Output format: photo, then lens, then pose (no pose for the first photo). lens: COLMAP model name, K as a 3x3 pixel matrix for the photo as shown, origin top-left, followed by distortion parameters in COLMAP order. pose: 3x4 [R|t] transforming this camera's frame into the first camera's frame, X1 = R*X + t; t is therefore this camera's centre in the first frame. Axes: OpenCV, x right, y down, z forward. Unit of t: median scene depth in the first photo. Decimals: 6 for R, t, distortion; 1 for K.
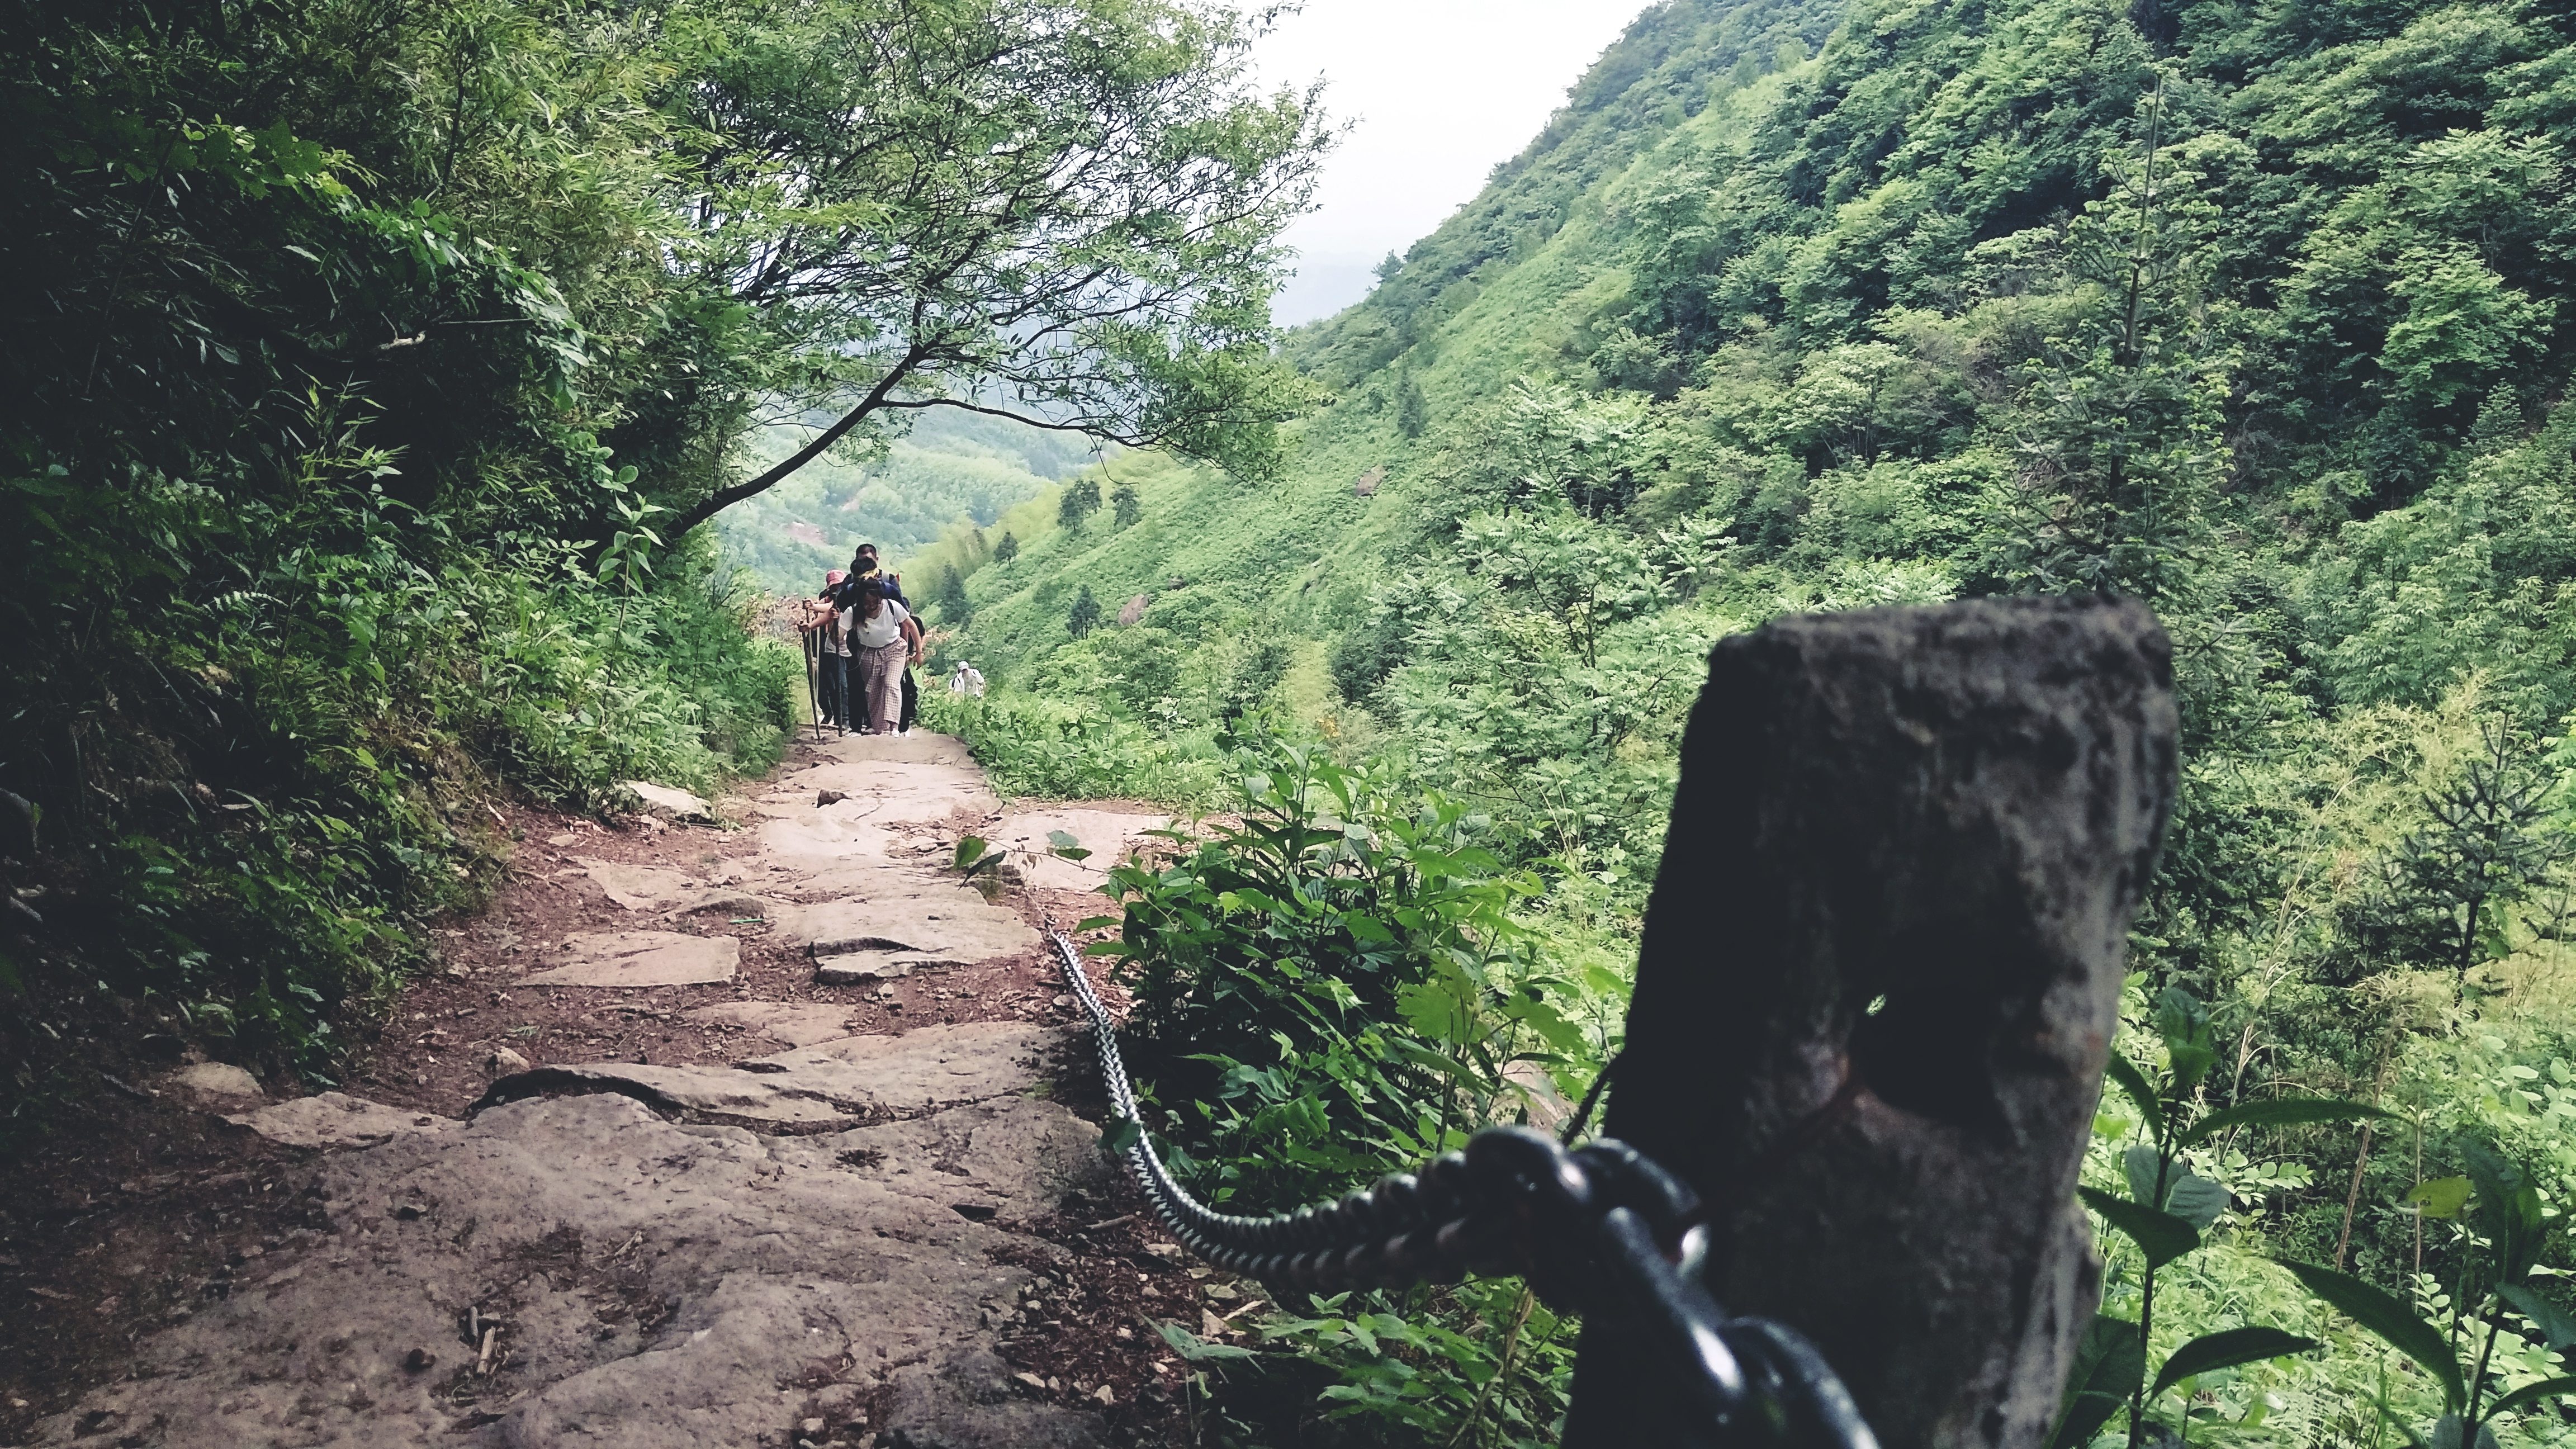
lens RADIAL K [[1963.1, 0, 1293.7], [0, 1963.1, 727.3], [0, 0, 1]] dist [0.090394, -0.153729]
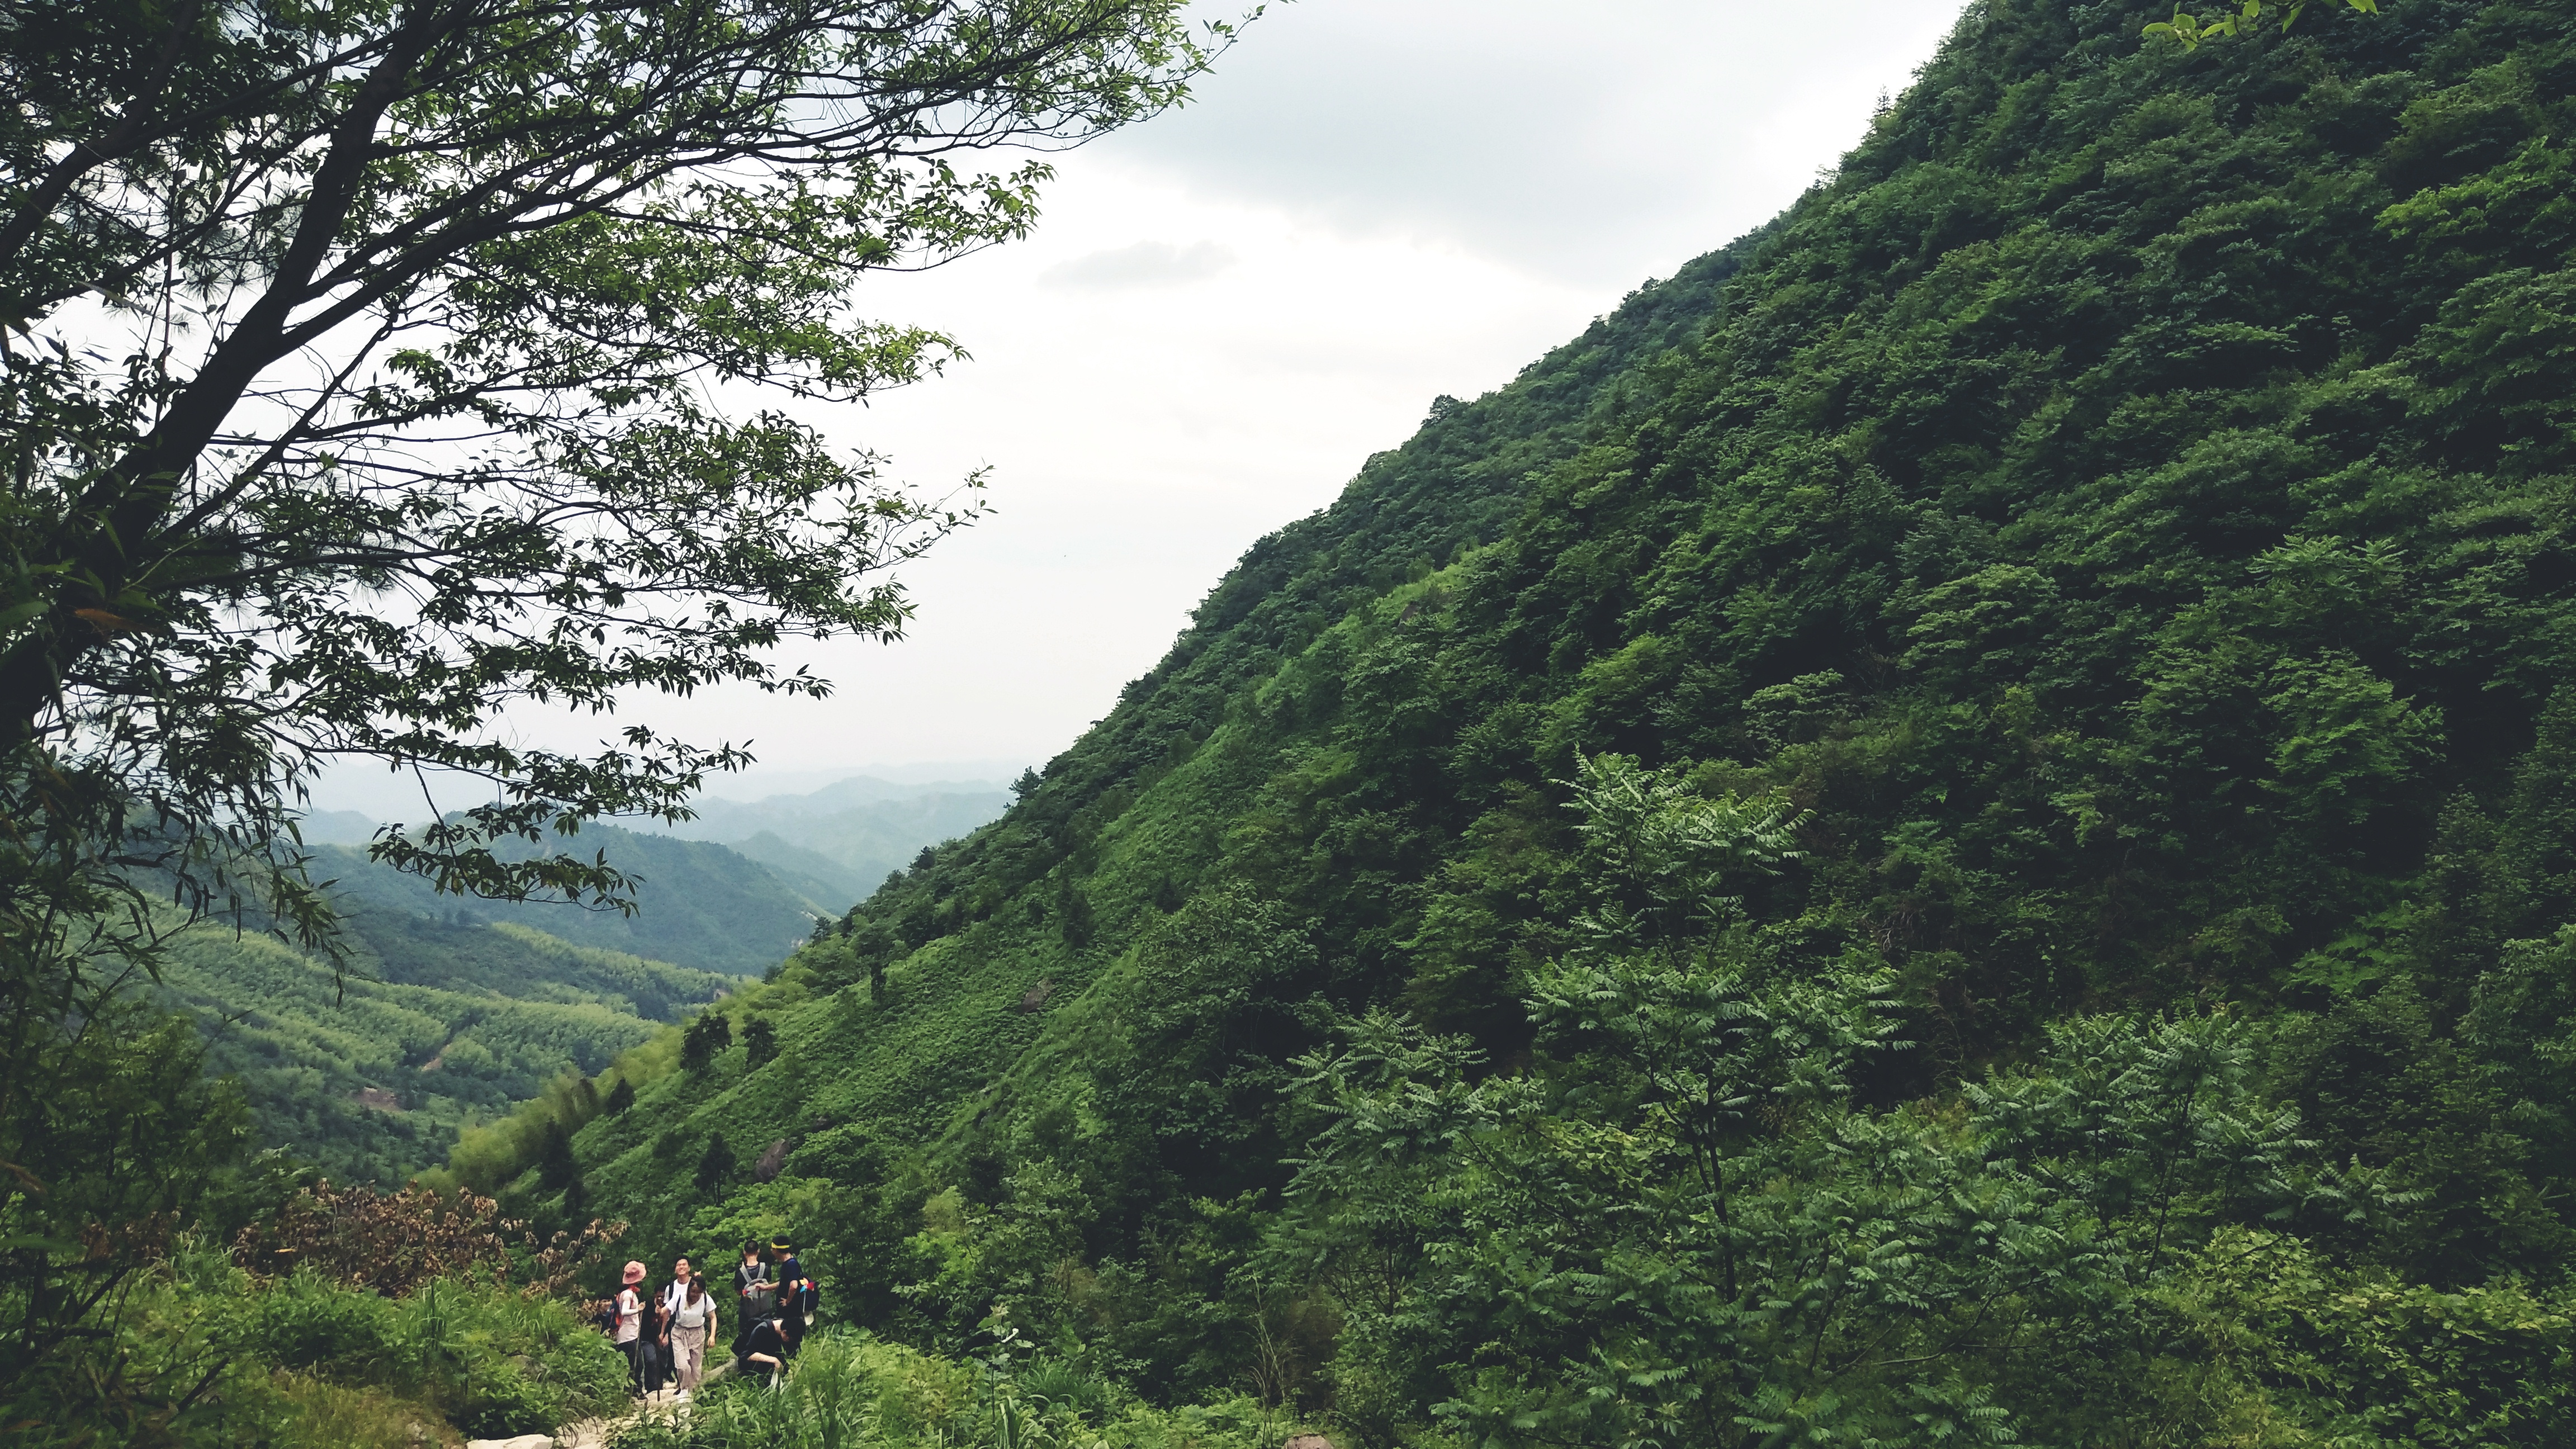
lens RADIAL K [[1963.1, 0, 1293.7], [0, 1963.1, 727.3], [0, 0, 1]] dist [0.090394, -0.153729]
pose [[0.981183, -0.031155, 0.190550, -0.032748], [0.079193, 0.965000, -0.250007, -0.010972], [-0.176092, 0.260393, 0.949309, 0.128682]]
